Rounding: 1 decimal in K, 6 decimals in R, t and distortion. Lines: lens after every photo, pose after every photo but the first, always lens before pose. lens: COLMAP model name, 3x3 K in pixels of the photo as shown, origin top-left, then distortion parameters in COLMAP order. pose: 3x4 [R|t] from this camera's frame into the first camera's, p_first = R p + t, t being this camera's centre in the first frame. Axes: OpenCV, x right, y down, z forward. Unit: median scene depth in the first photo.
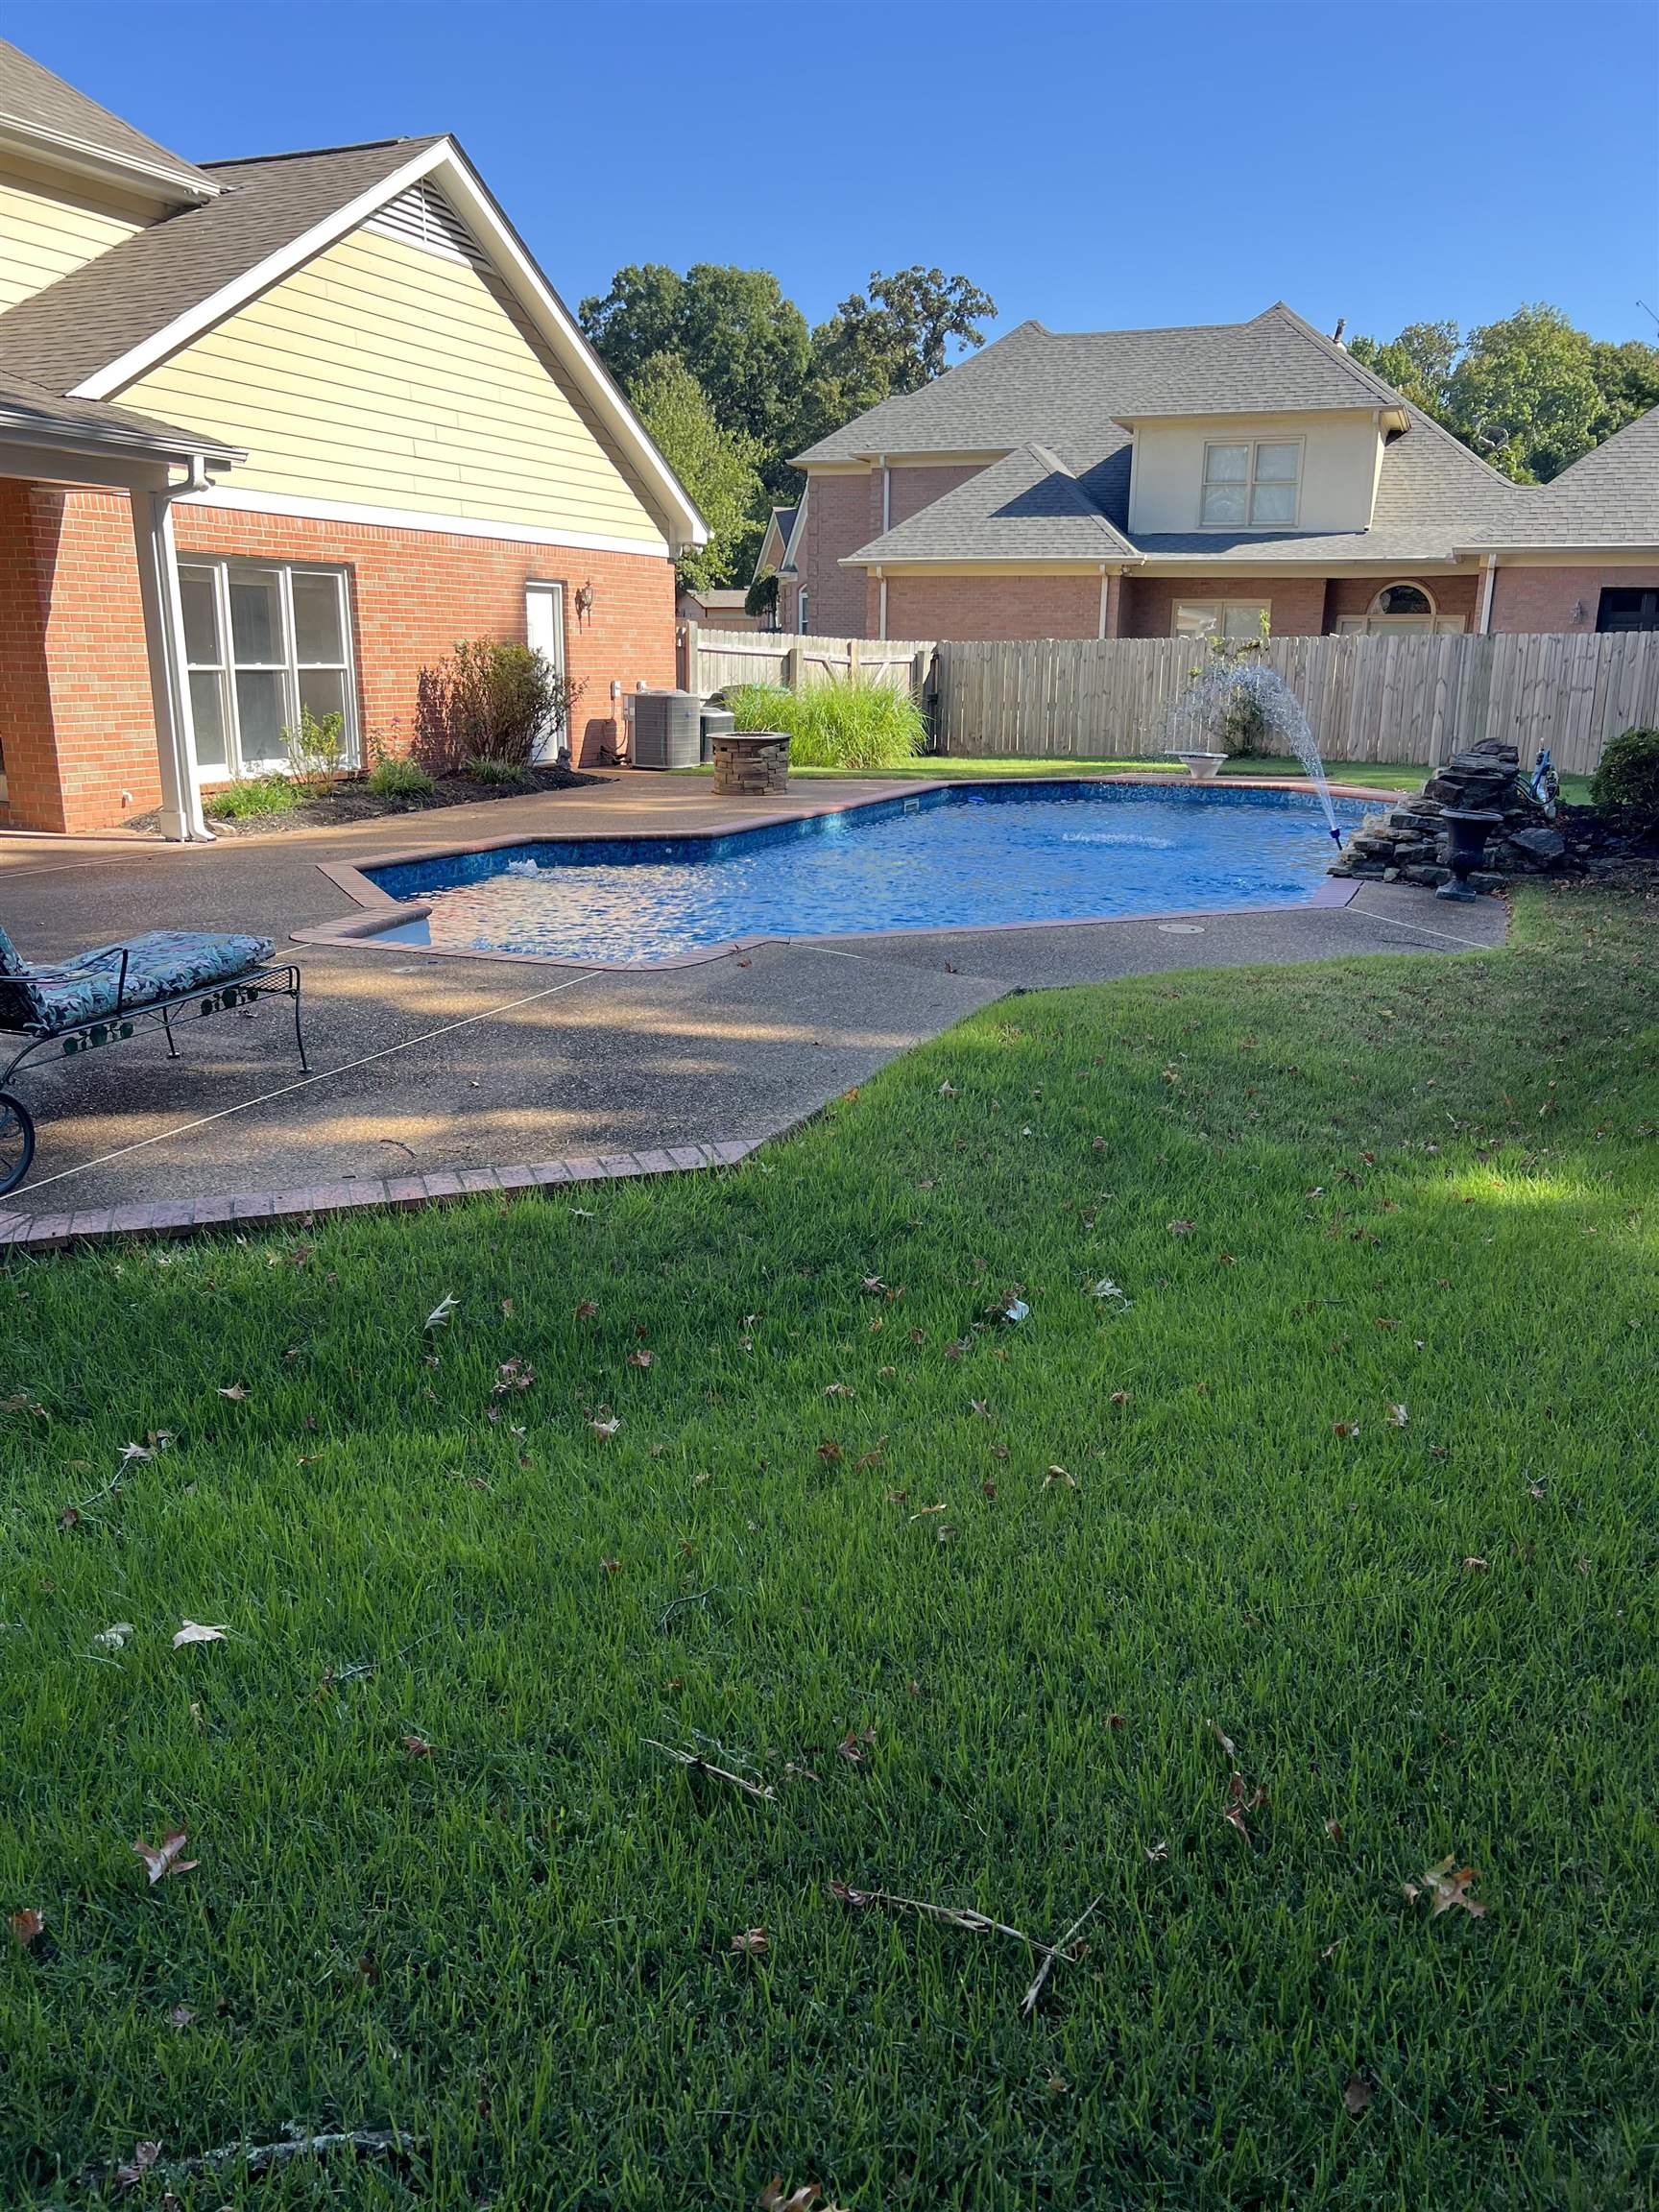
lens RADIAL K [[1656.9, 0, 829.5], [0, 1656.9, 1106.0], [0, 0, 1]] dist [0.029956, -0.056455]
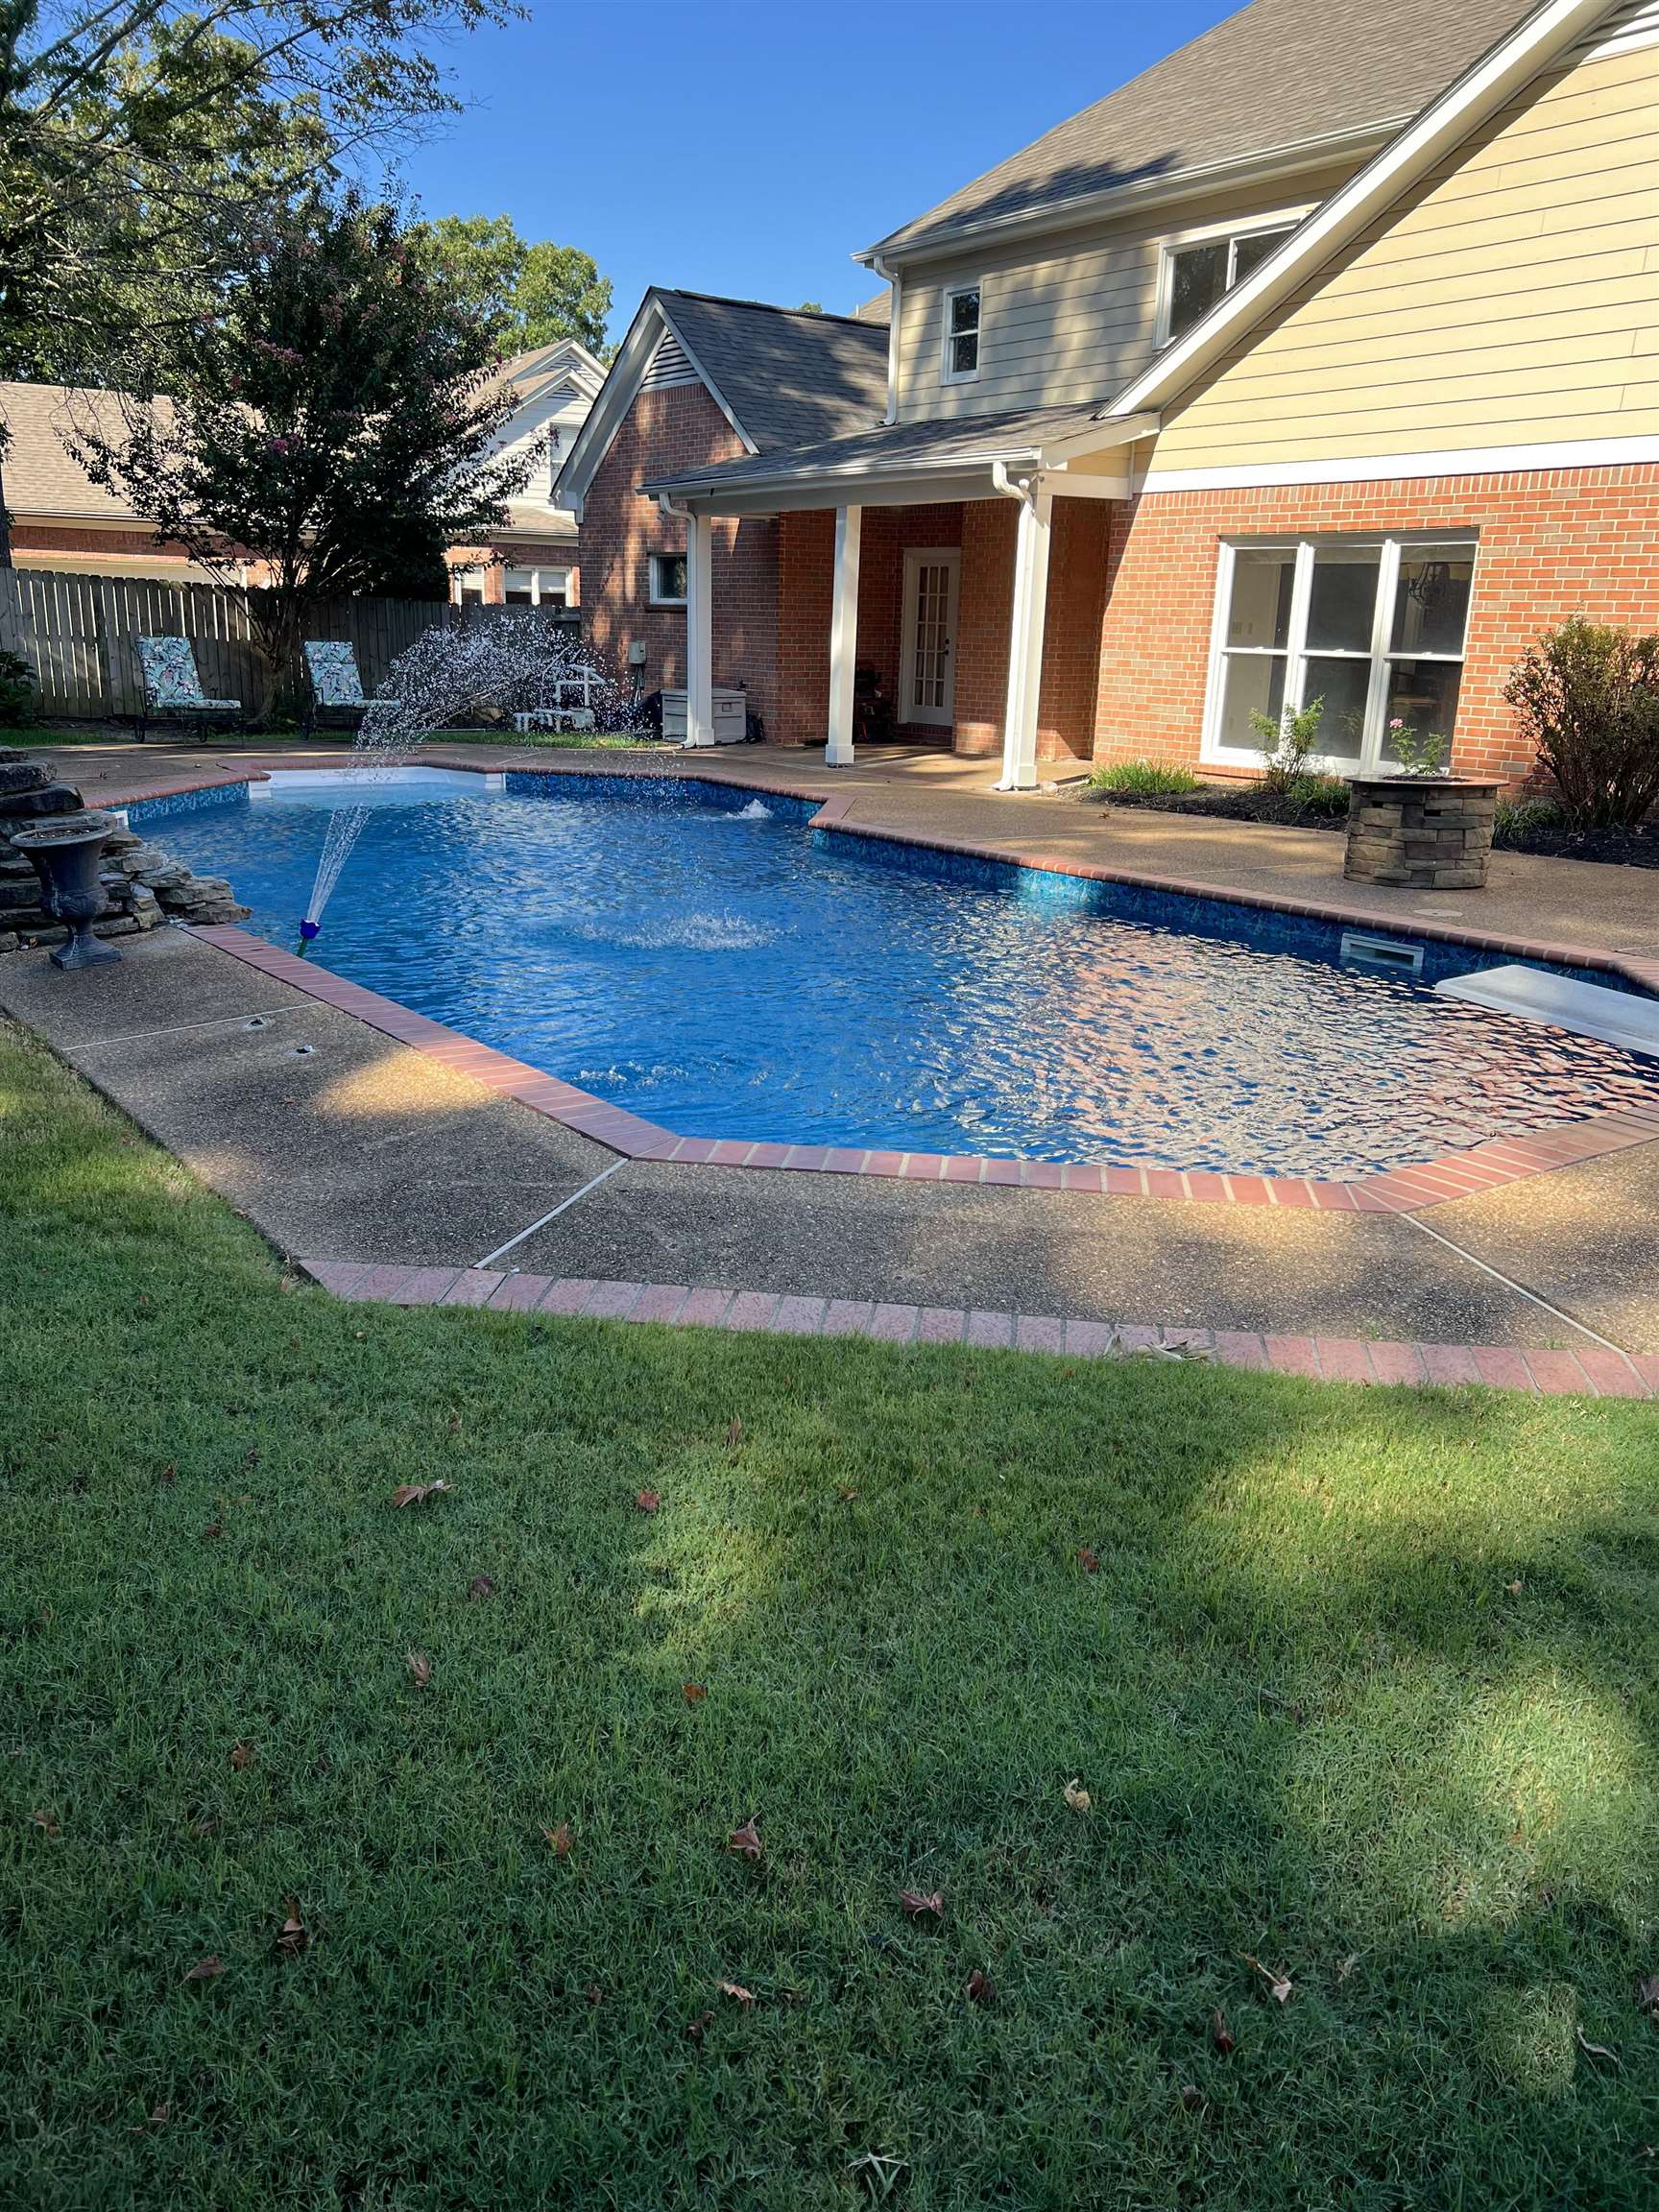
lens RADIAL K [[1656.9, 0, 829.5], [0, 1656.9, 1106.0], [0, 0, 1]] dist [0.029956, -0.056455]
pose [[-0.514308, 0.224879, -0.827597, 0.614737], [-0.249542, 0.884013, 0.395285, -0.340408], [0.820498, 0.409818, -0.398538, 1.253739]]
